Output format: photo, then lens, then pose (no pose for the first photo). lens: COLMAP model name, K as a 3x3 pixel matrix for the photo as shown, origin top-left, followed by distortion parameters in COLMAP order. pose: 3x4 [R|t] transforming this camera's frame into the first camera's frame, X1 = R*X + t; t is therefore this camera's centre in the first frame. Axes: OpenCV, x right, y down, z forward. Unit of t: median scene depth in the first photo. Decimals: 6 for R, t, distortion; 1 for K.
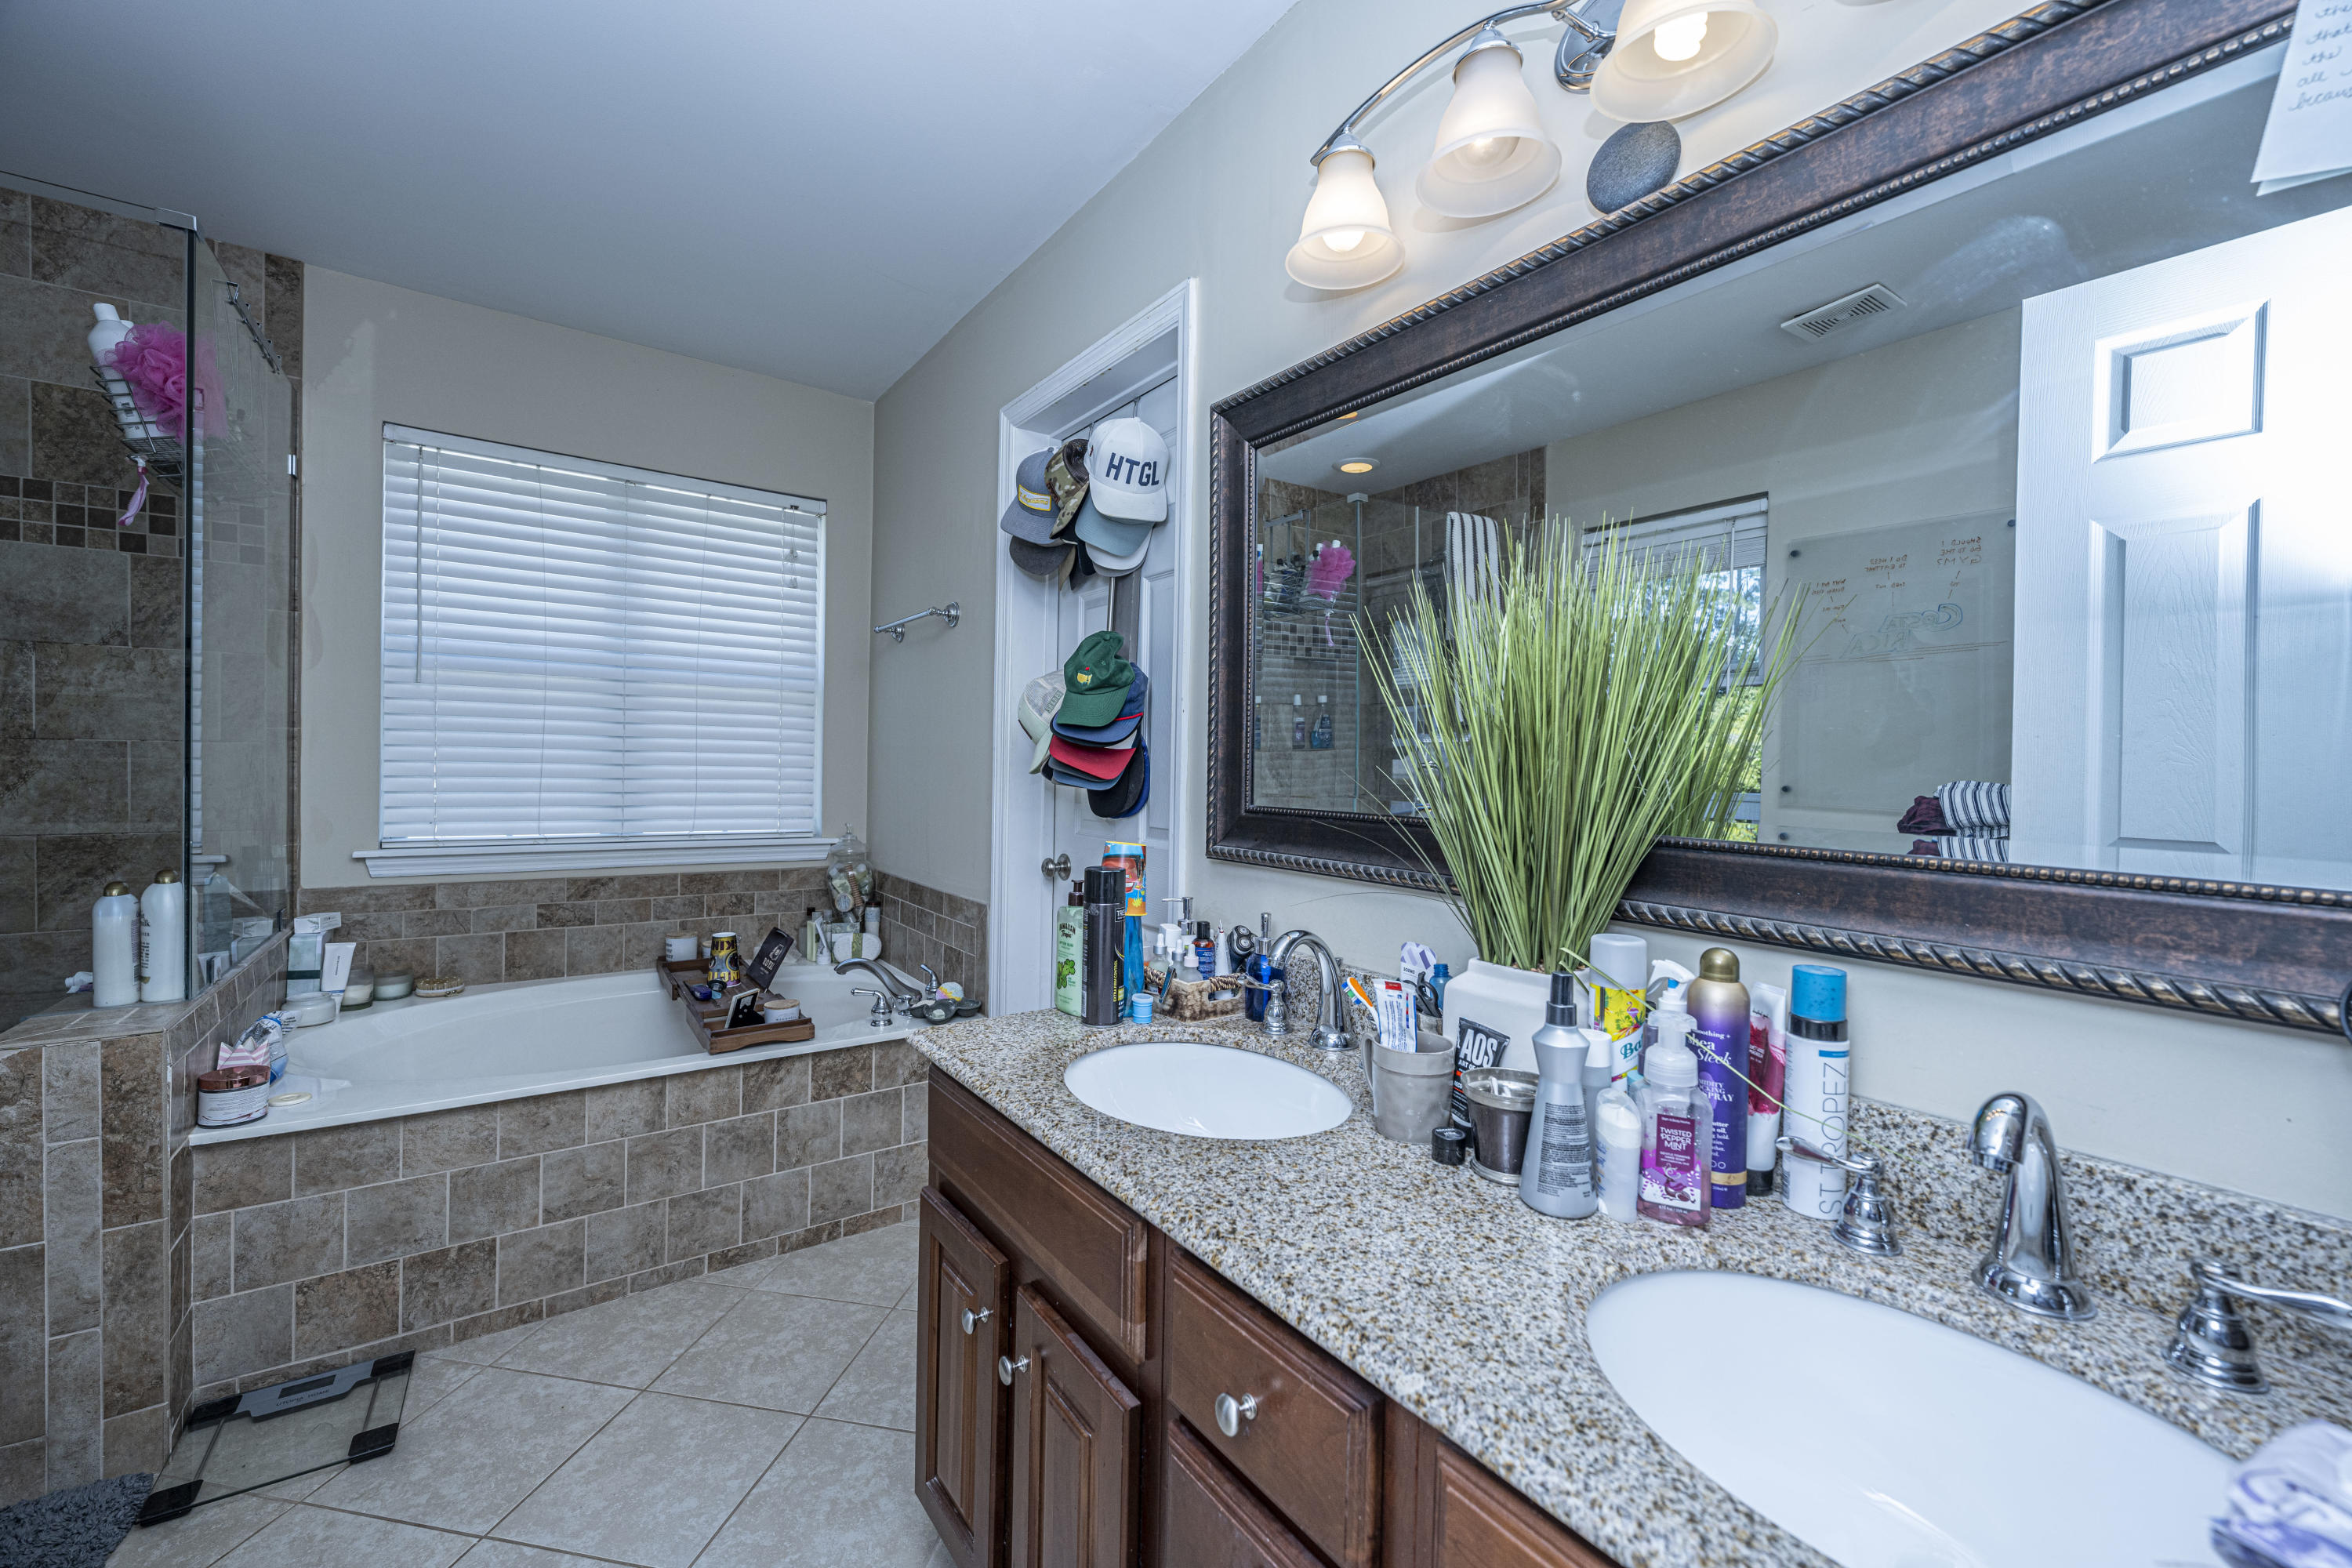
lens RADIAL K [[936.7, 0, 1170.1], [0, 936.7, 778.1], [0, 0, 1]] dist [-0.000477, 0.000034]
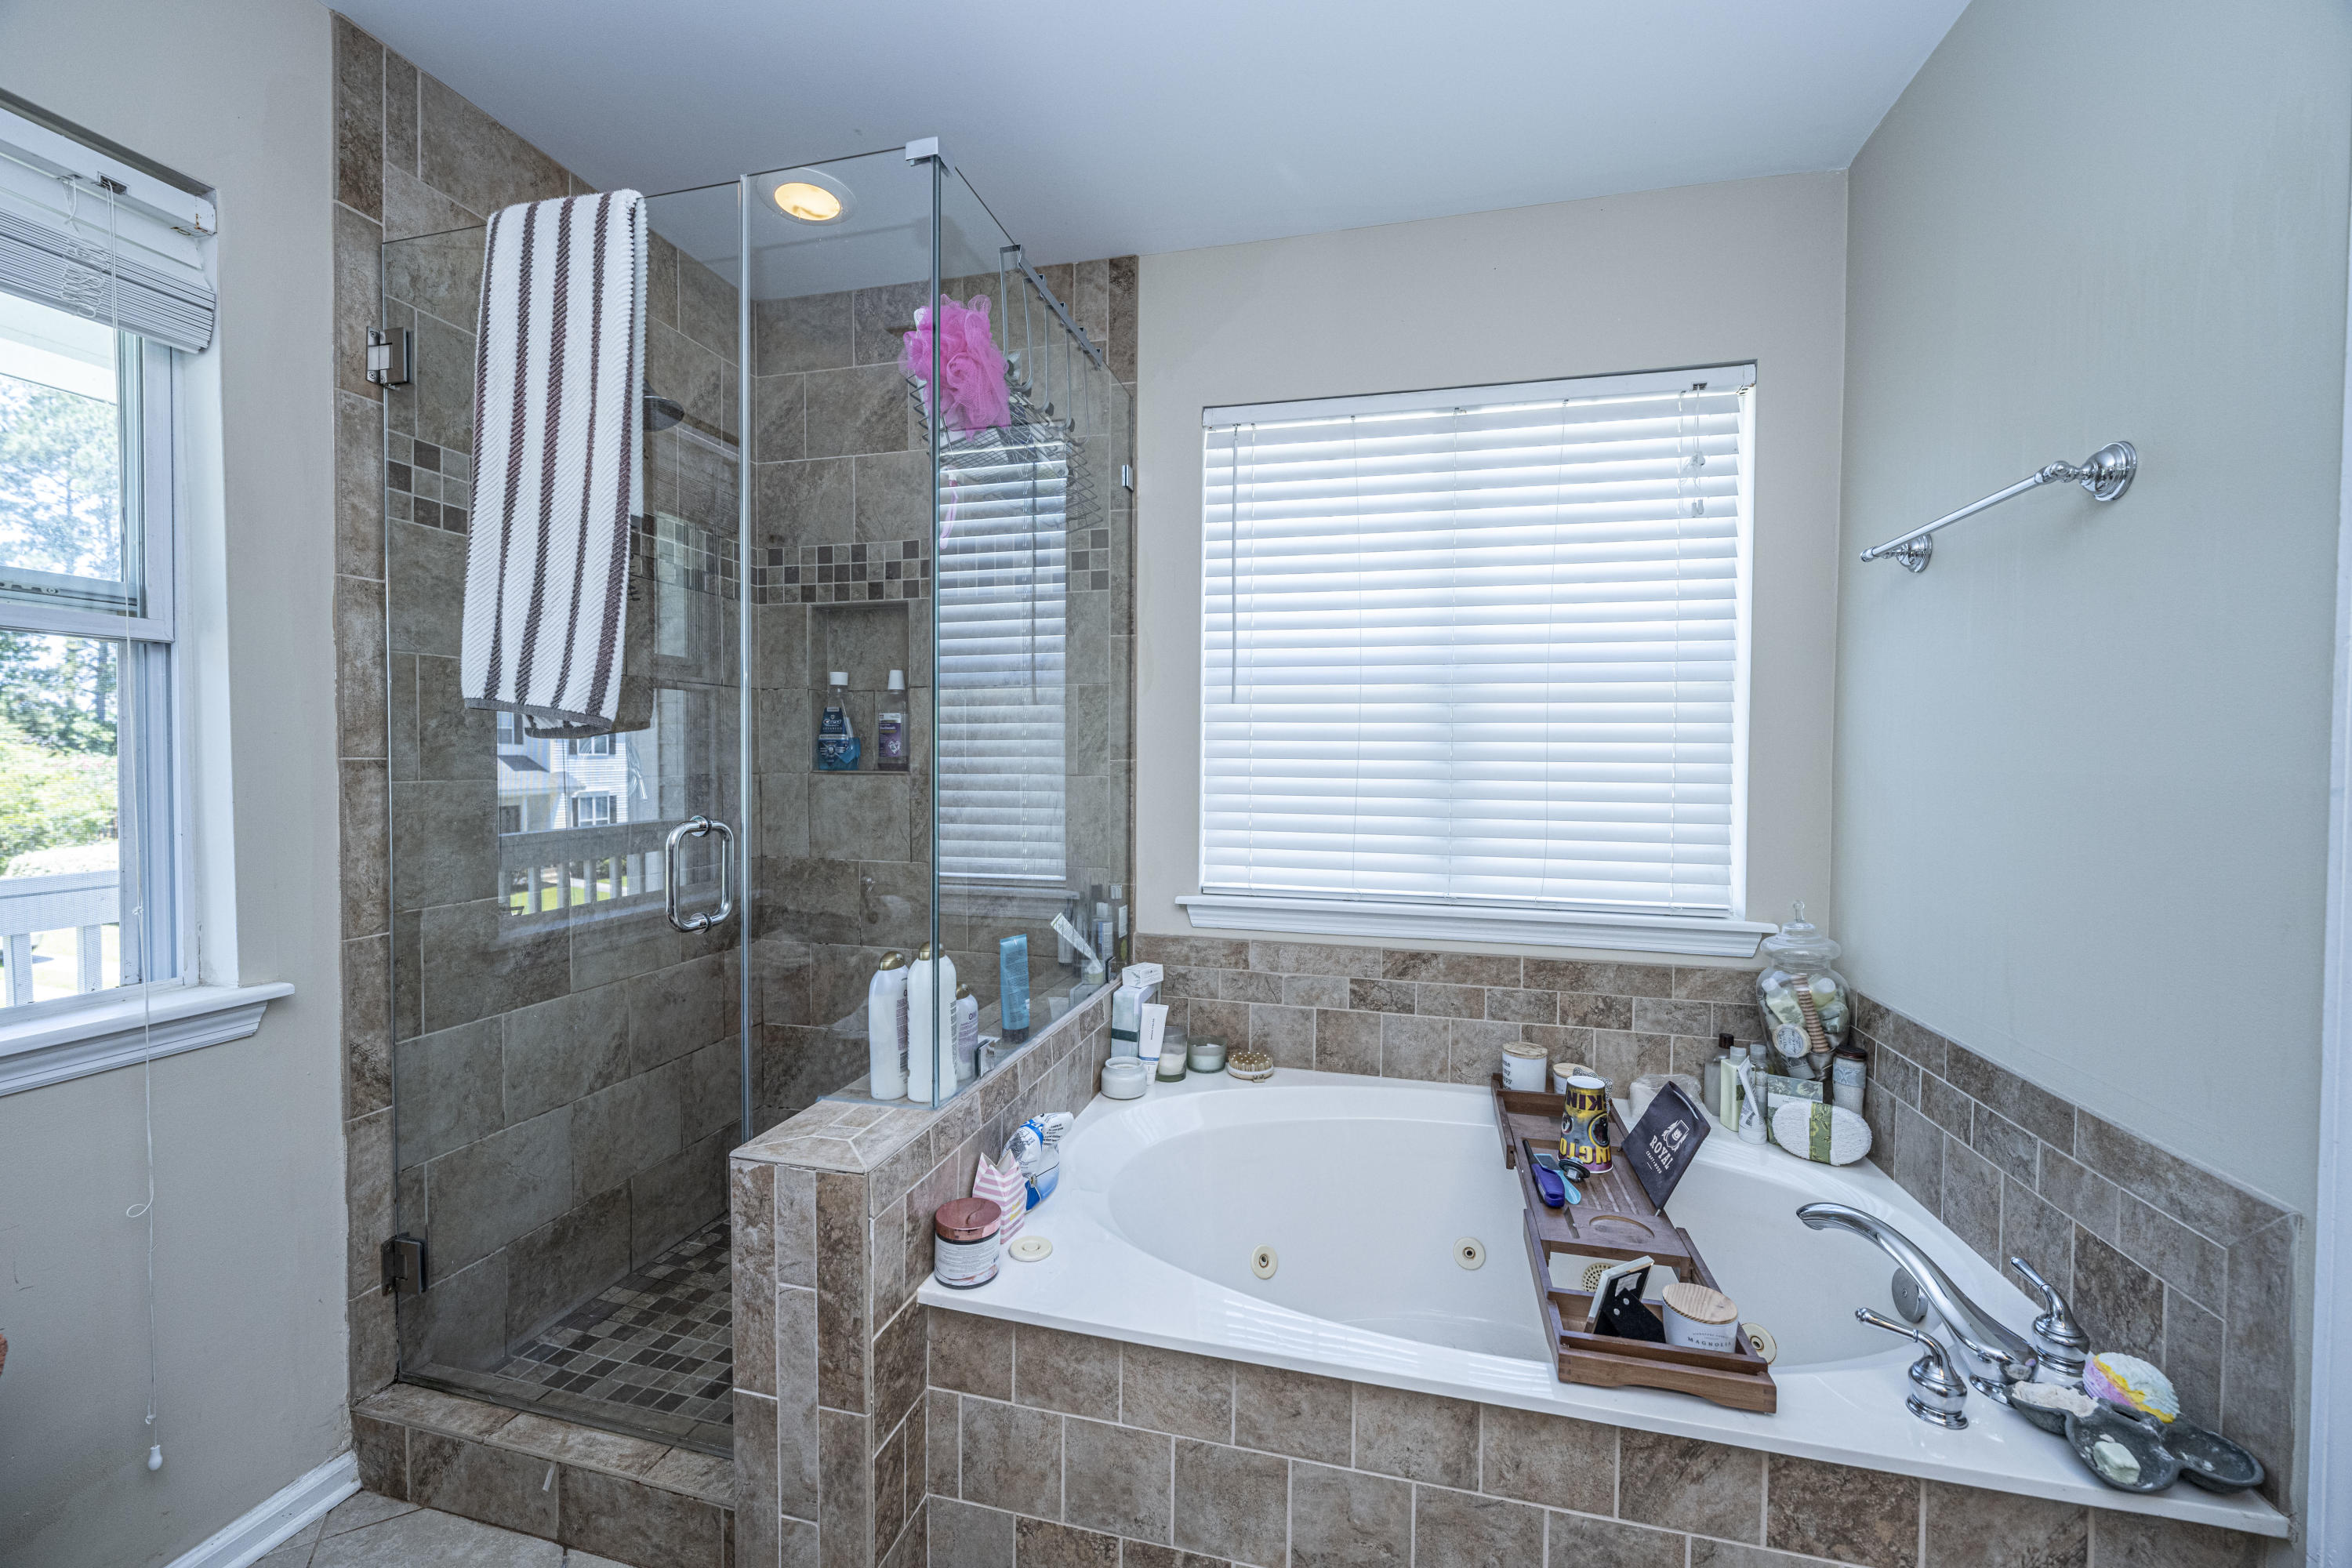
lens RADIAL K [[936.7, 0, 1170.1], [0, 936.7, 778.1], [0, 0, 1]] dist [-0.000477, 0.000034]
pose [[0.650334, 0.001133, -0.759647, -0.196798], [-0.005365, 0.999981, -0.003102, -0.031882], [0.759629, 0.006093, 0.650328, 0.412839]]
